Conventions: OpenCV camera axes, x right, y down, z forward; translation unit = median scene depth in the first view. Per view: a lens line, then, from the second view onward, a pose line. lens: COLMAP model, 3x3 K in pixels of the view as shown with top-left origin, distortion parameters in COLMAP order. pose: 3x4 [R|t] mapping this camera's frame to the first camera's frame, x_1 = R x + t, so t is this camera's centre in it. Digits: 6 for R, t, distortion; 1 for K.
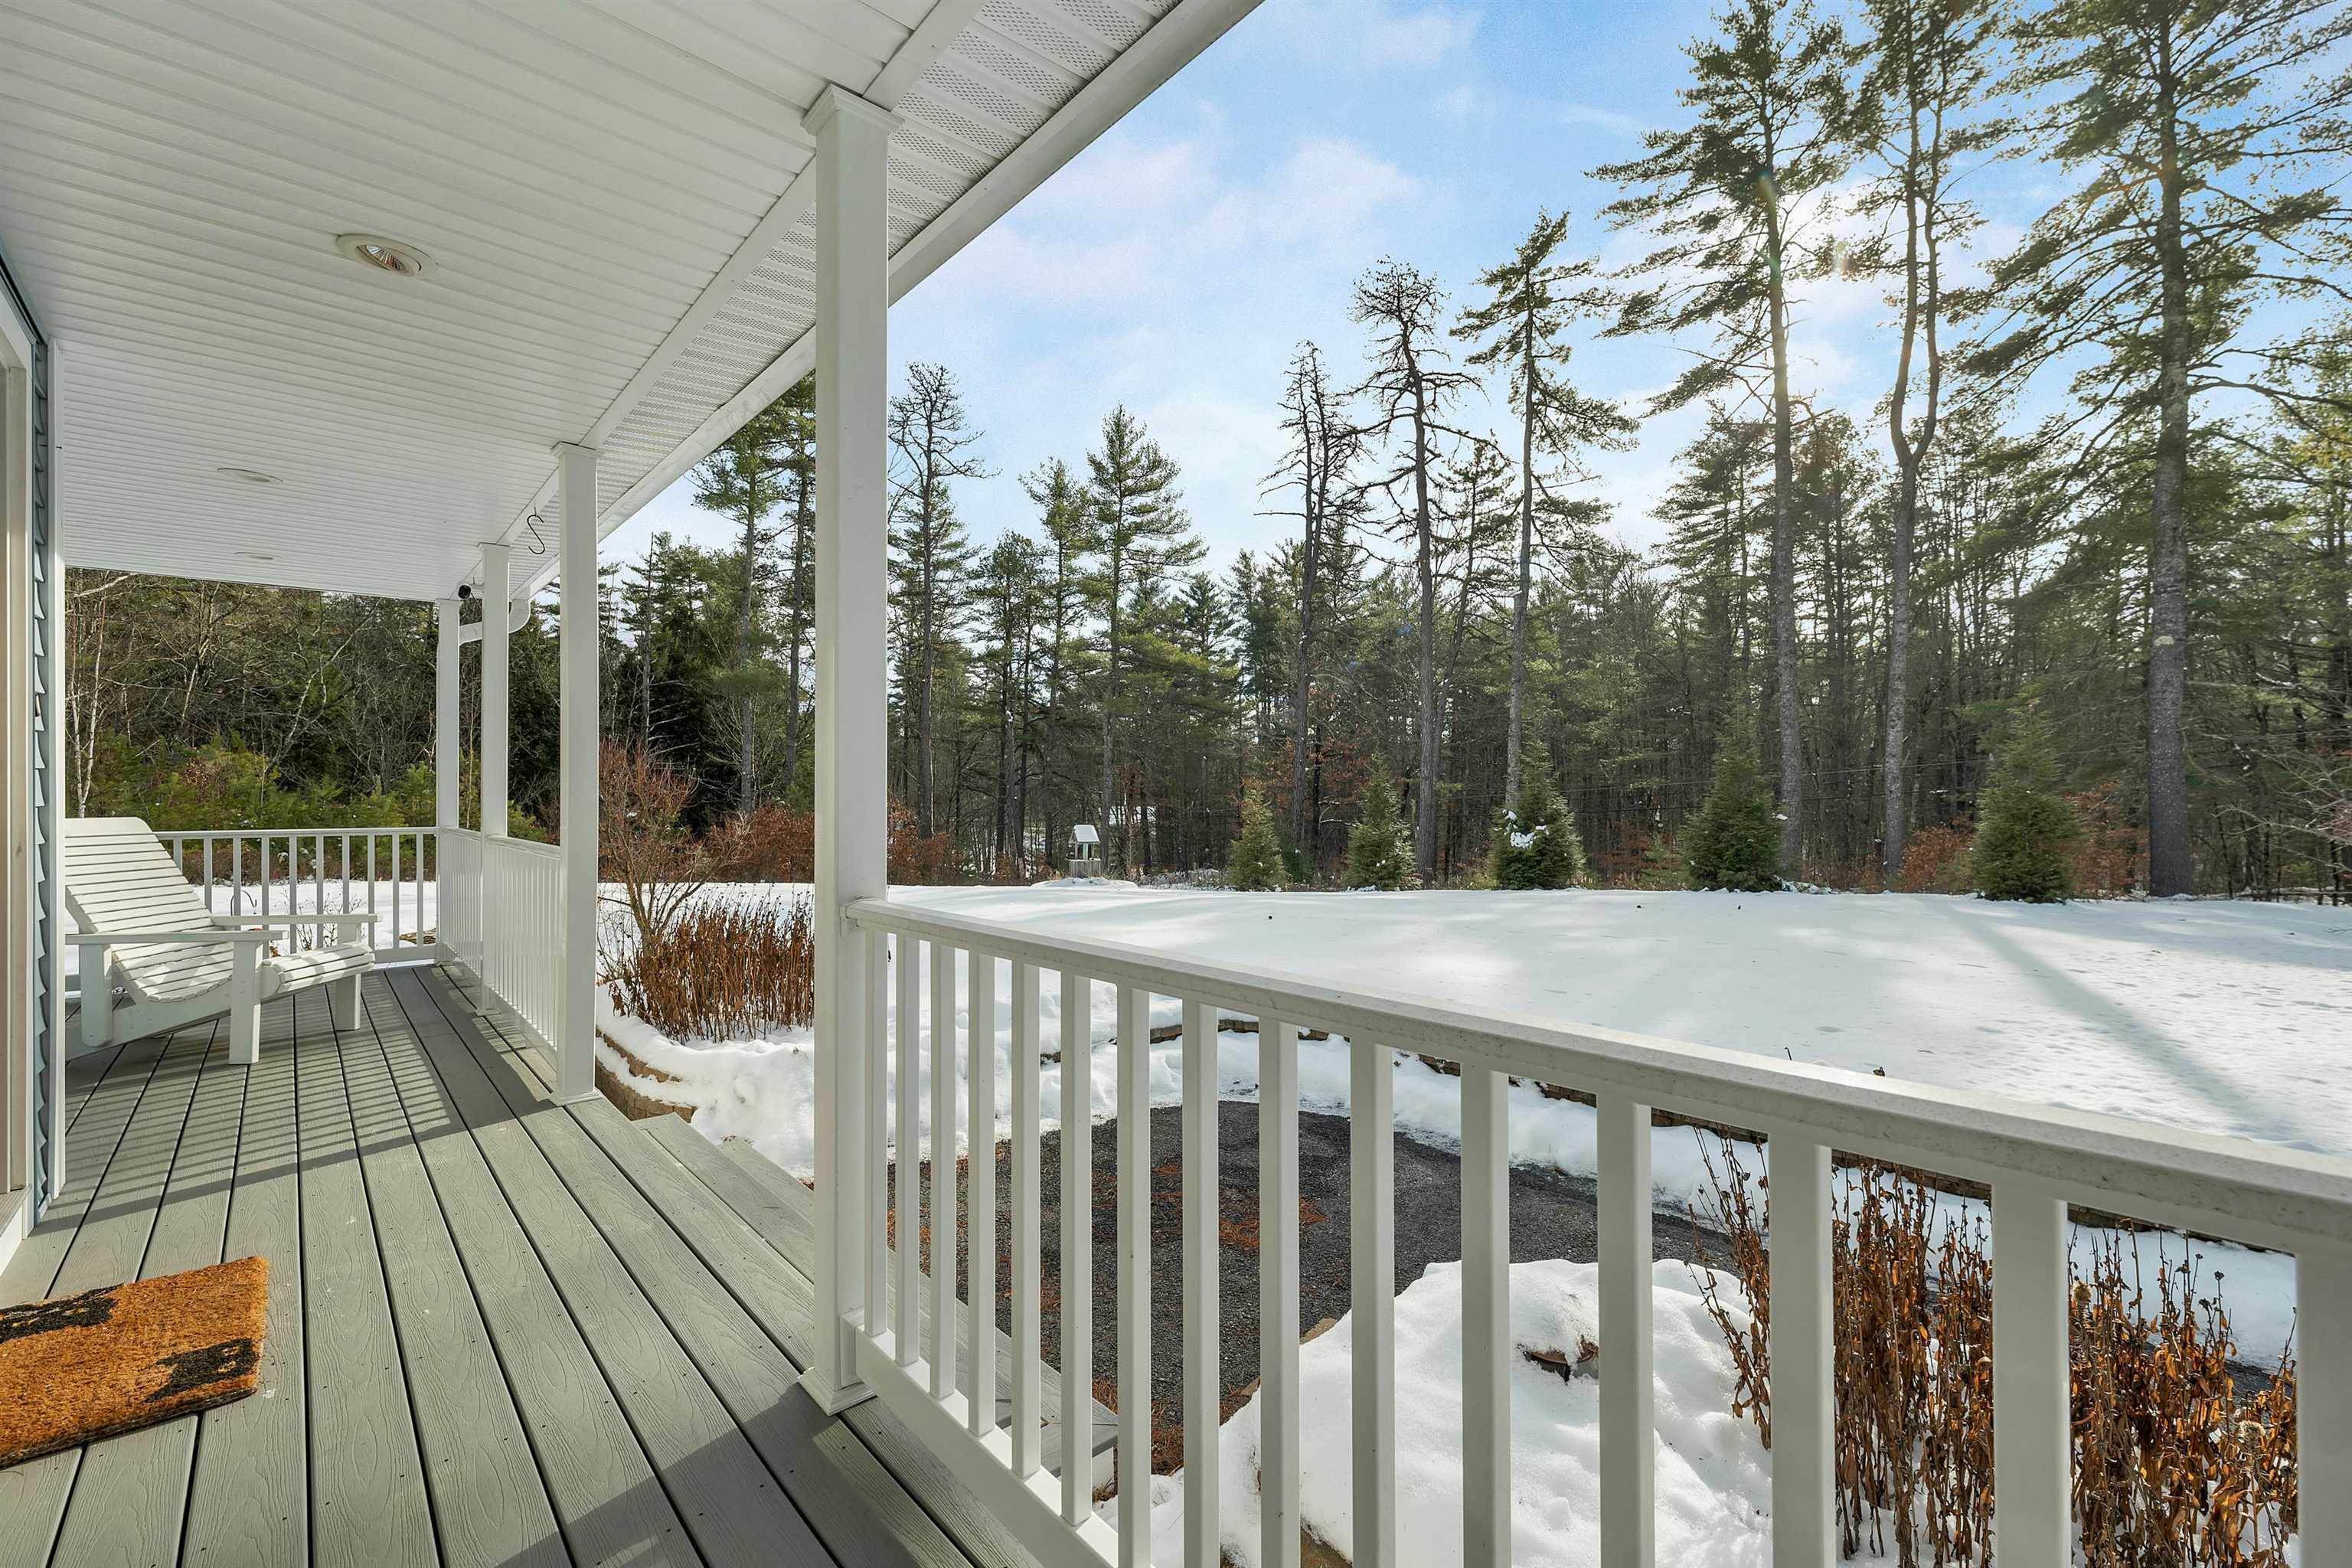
lens RADIAL K [[972.1, 0, 1175.4], [0, 972.1, 795.7], [0, 0, 1]] dist [0.000836, 0.000714]
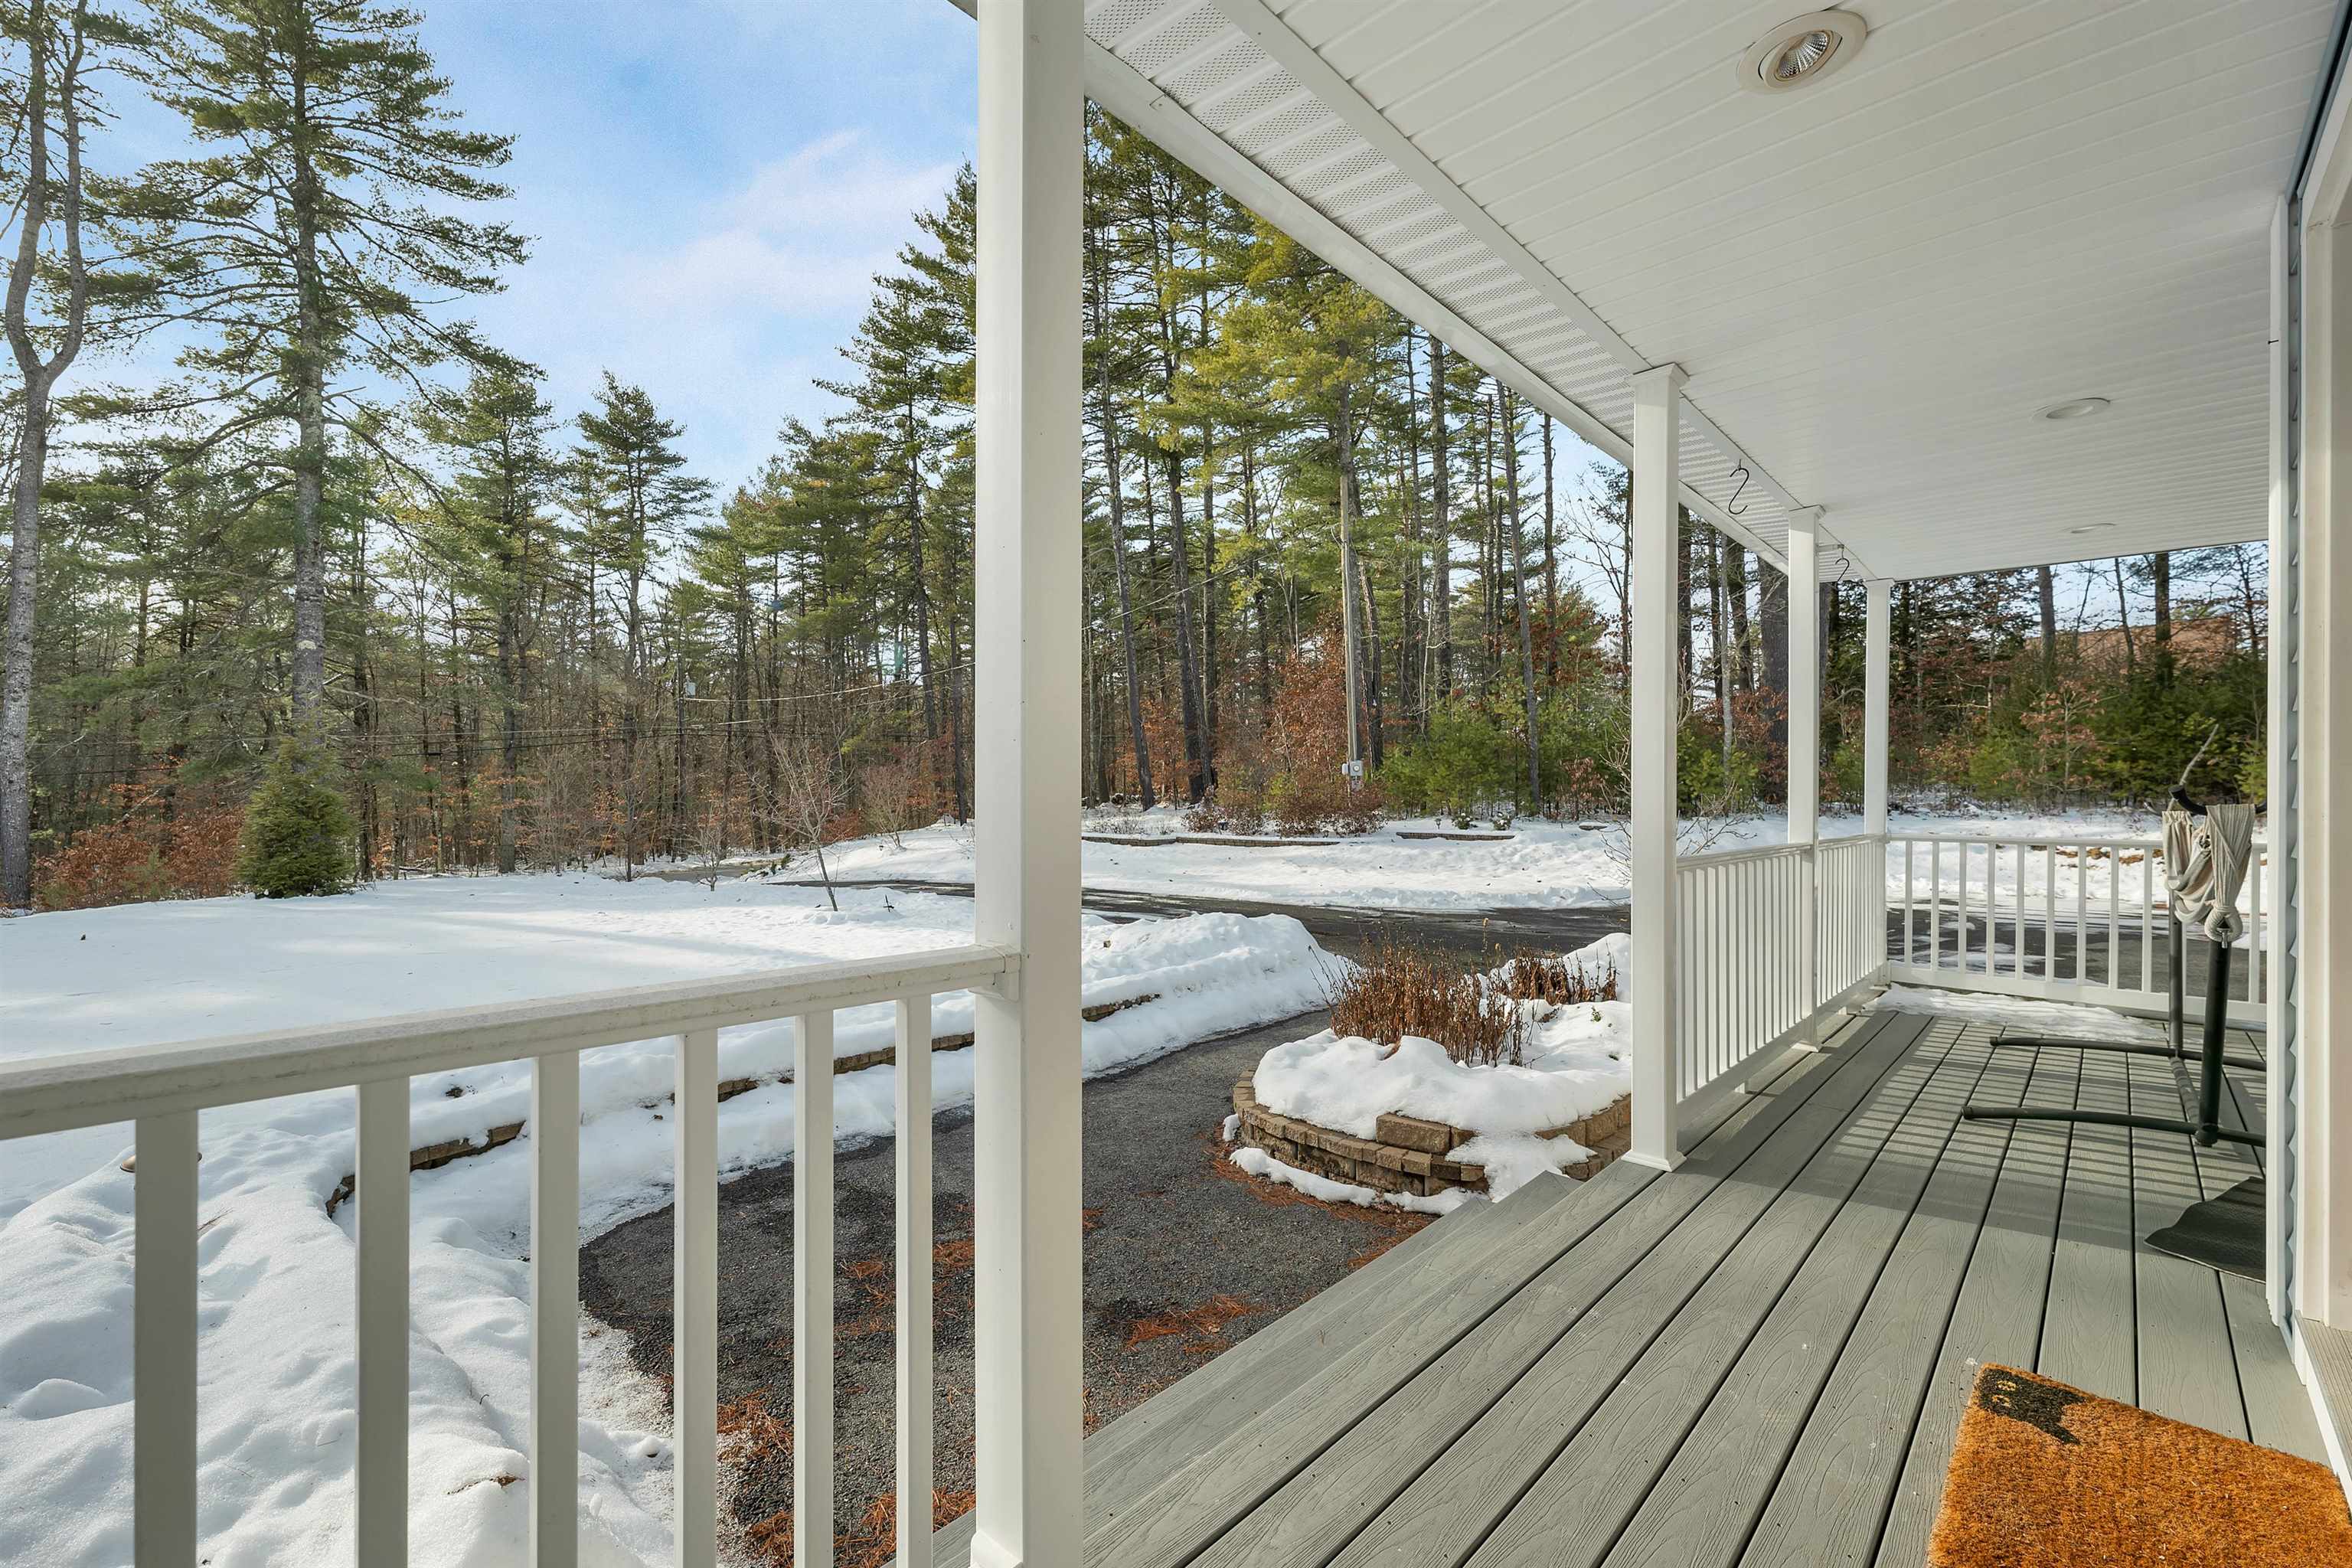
lens RADIAL K [[972.1, 0, 1175.4], [0, 972.1, 792.3], [0, 0, 1]] dist [0.000836, 0.000714]
pose [[-0.063988, 0.004324, 0.997941, -0.112353], [-0.008204, 0.999955, -0.004859, 0.000338], [-0.997917, -0.008498, -0.063949, 0.112528]]
